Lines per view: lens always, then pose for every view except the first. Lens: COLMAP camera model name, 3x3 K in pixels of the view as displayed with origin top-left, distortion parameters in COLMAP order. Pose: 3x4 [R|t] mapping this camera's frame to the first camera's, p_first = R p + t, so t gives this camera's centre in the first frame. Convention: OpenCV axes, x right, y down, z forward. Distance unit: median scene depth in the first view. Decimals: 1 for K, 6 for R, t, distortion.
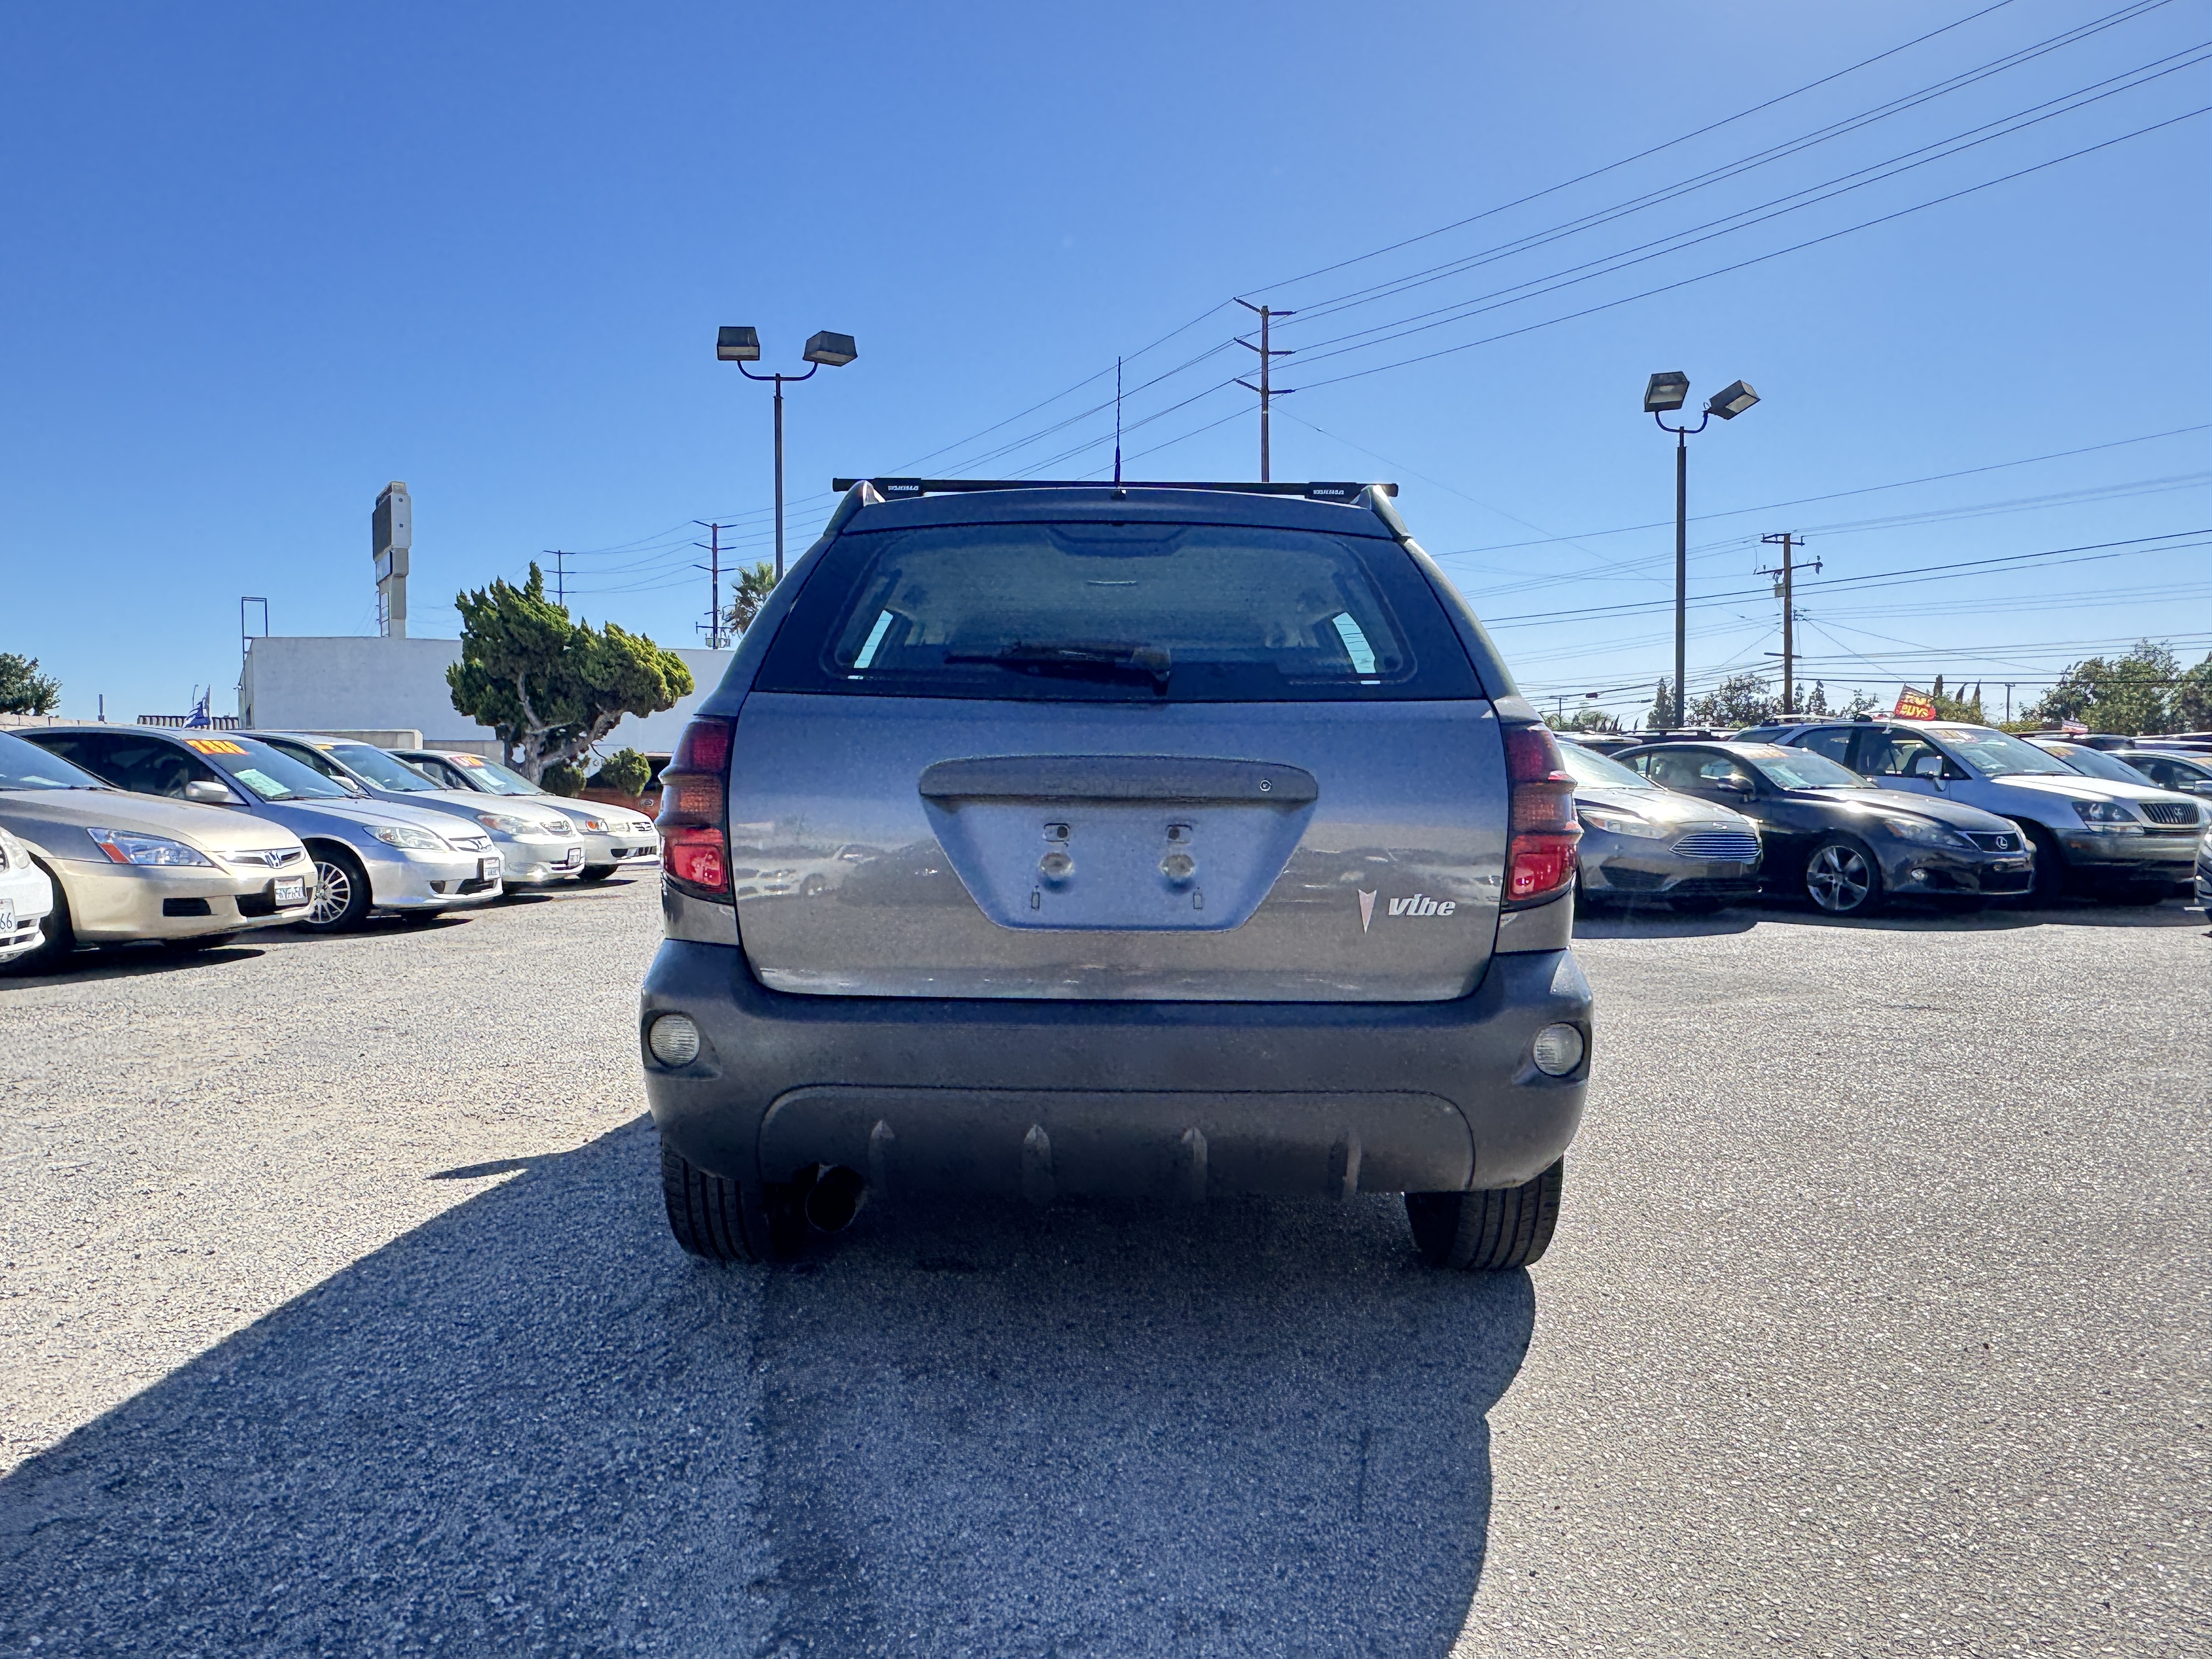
lens RADIAL K [[1506.3, 0, 1093.8], [0, 1506.3, 829.6], [0, 0, 1]] dist [-0.002088, 0.001278]
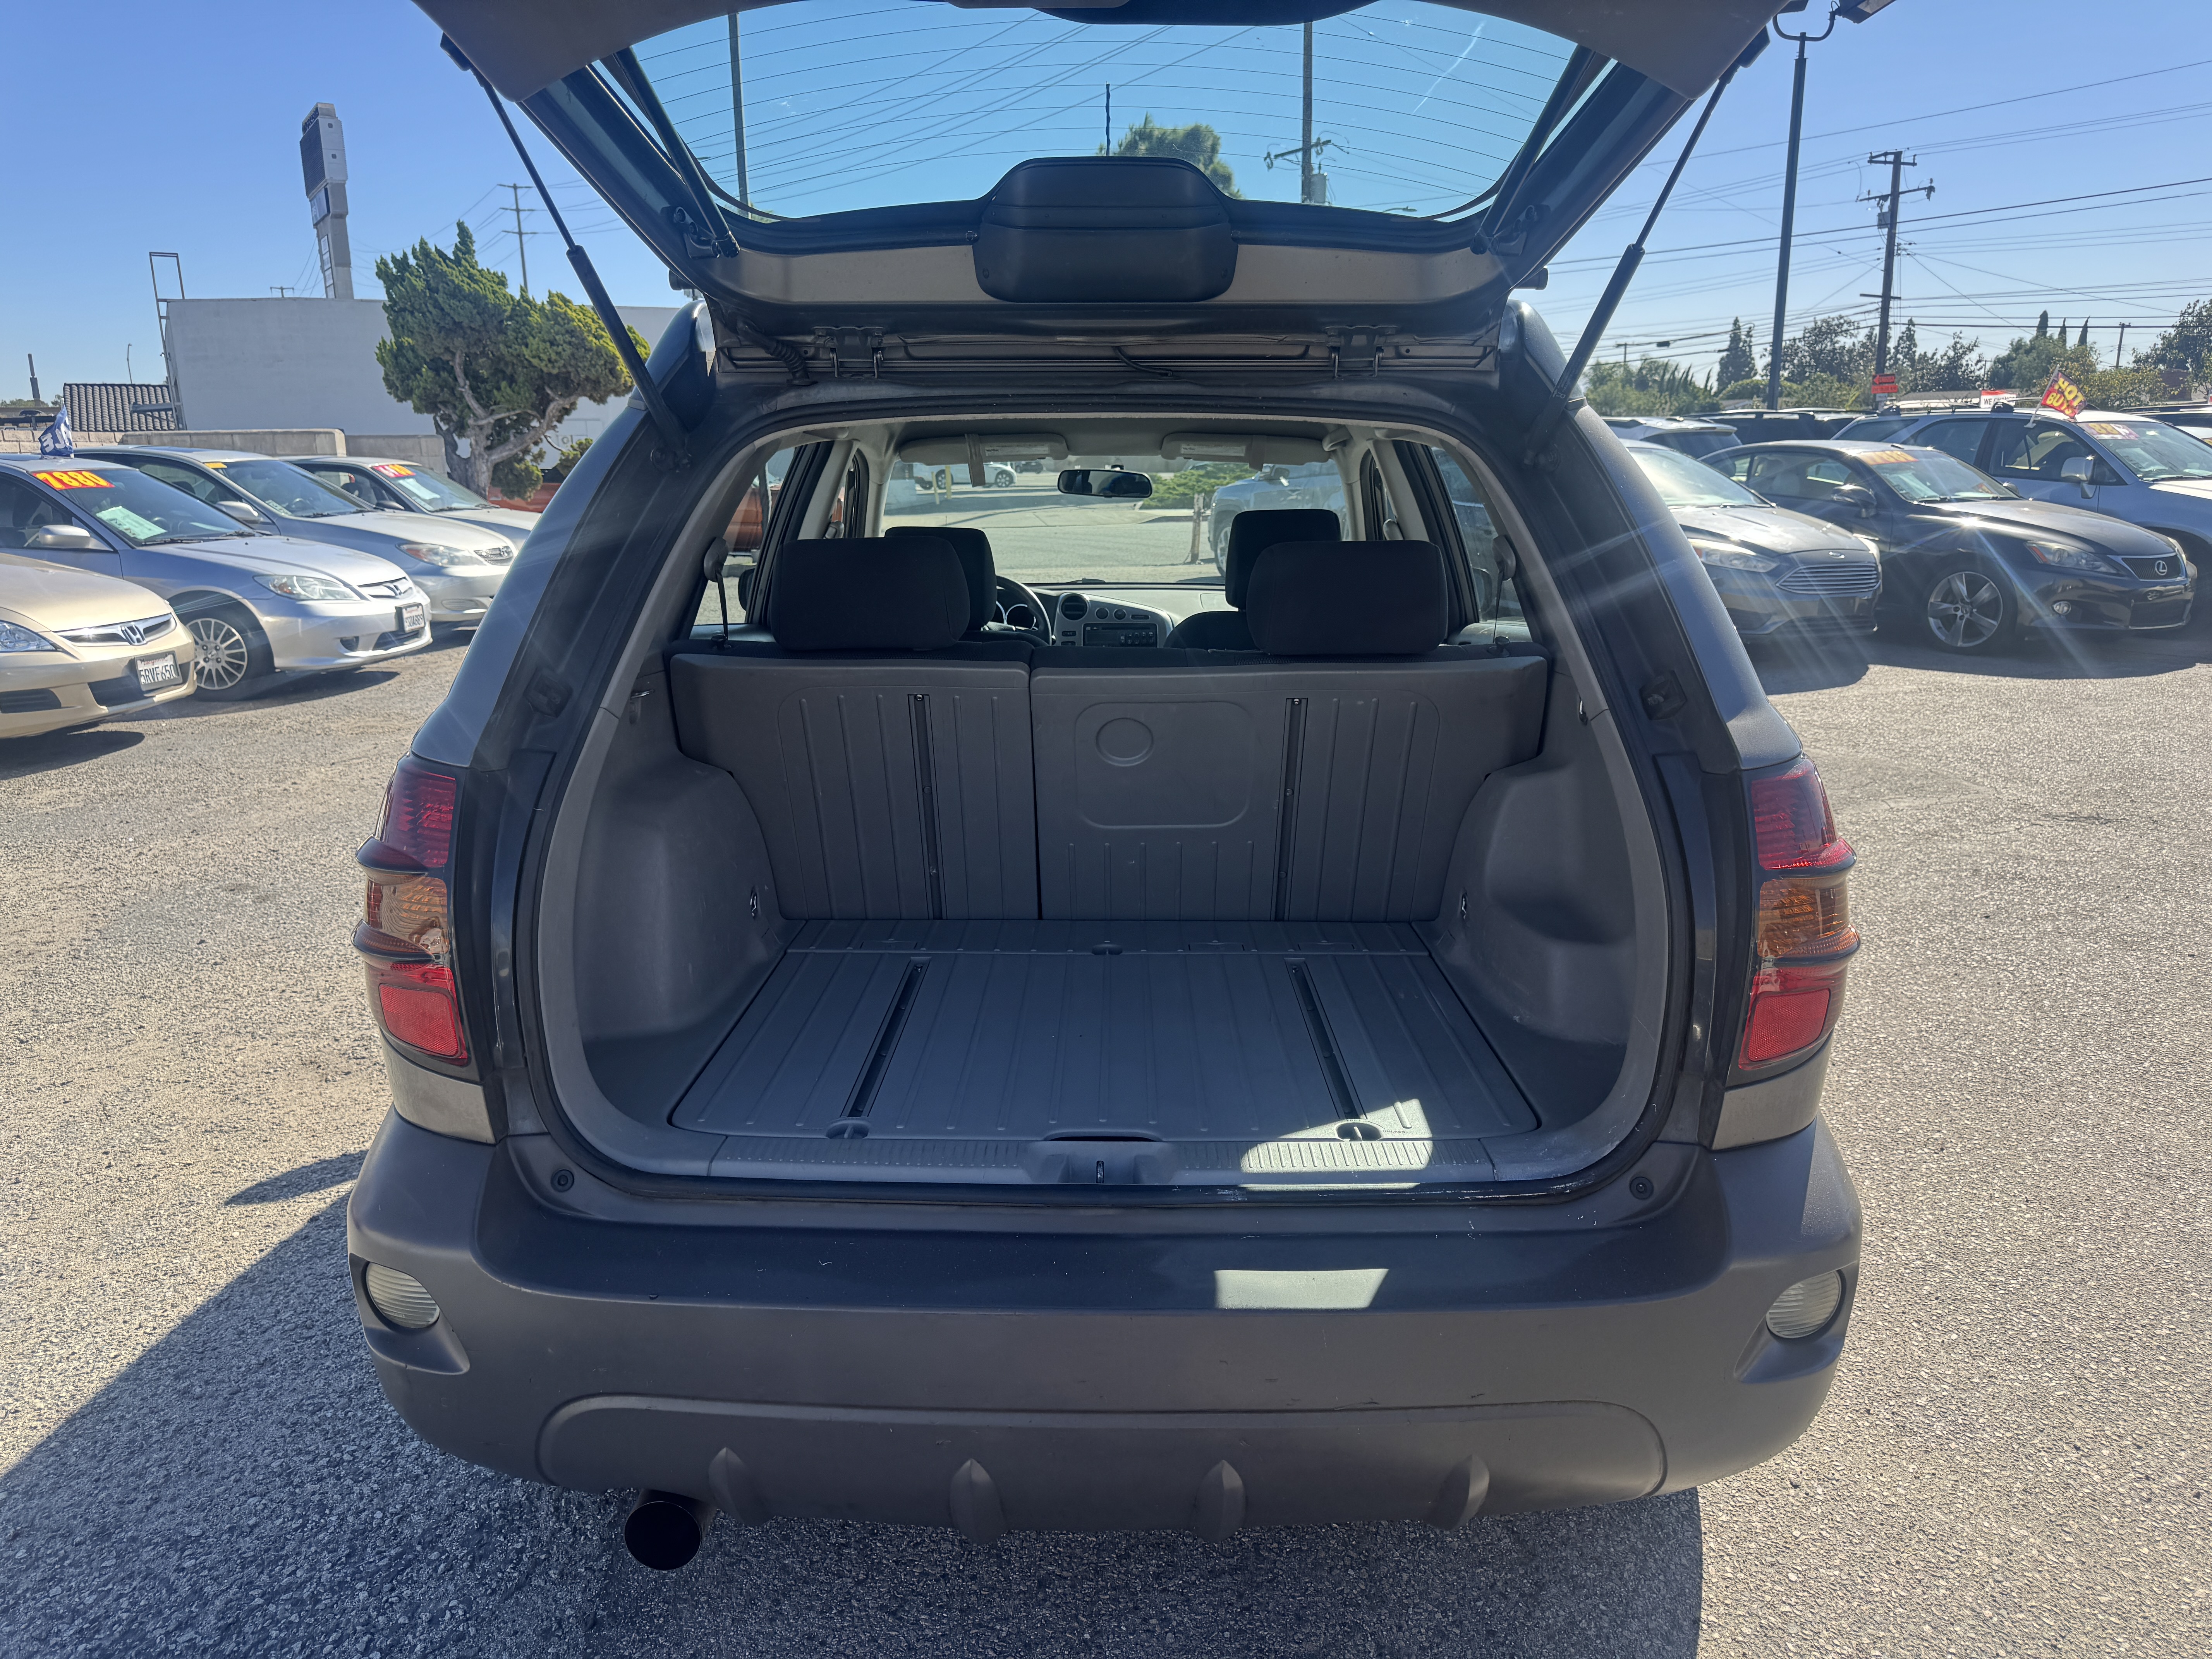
lens RADIAL K [[1573.2, 0, 1103.6], [0, 1573.2, 823.5], [0, 0, 1]] dist [0.020720, -0.021585]
pose [[0.999947, -0.006025, -0.008297, 0.004676], [0.007596, 0.978790, 0.204724, -0.038756], [0.006888, -0.204777, 0.978784, 0.081721]]
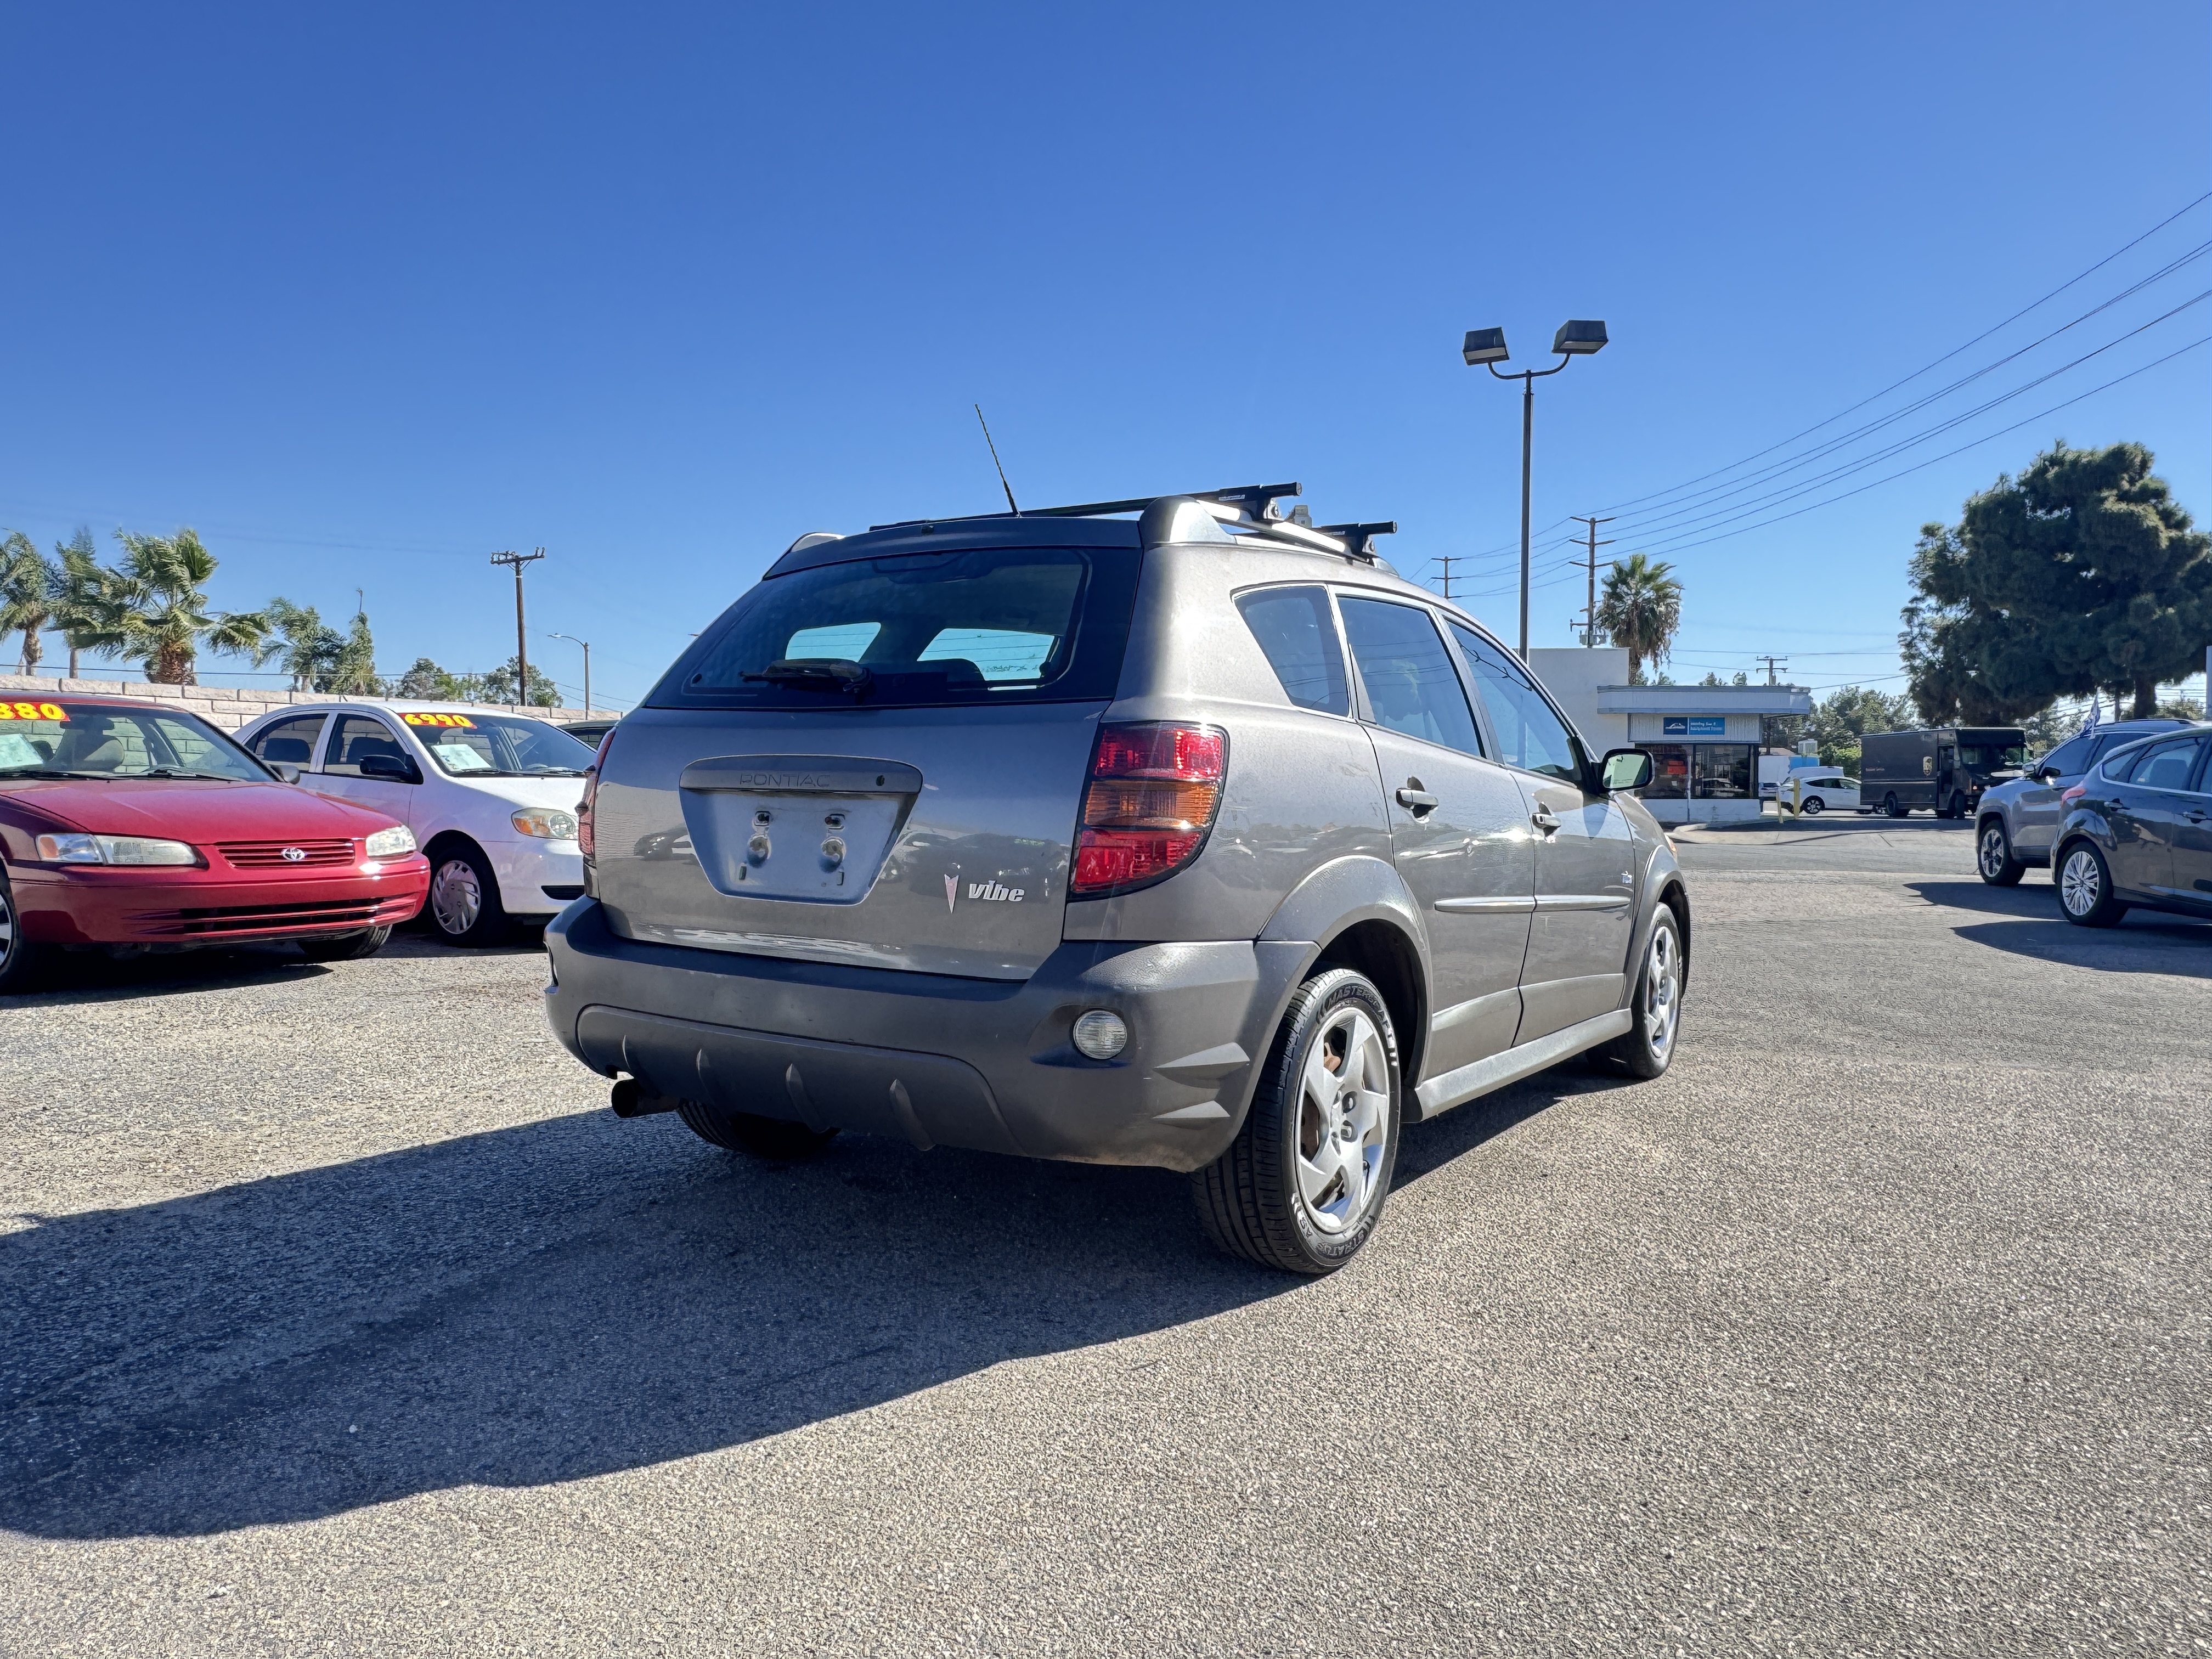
lens RADIAL K [[1515.1, 0, 1097.2], [0, 1515.1, 821.9], [0, 0, 1]] dist [-0.005308, 0.002093]
pose [[0.837629, 0.019864, -0.545878, 0.182148], [-0.022729, 0.999741, 0.001504, -0.000703], [0.545766, 0.011148, 0.837863, 0.023862]]
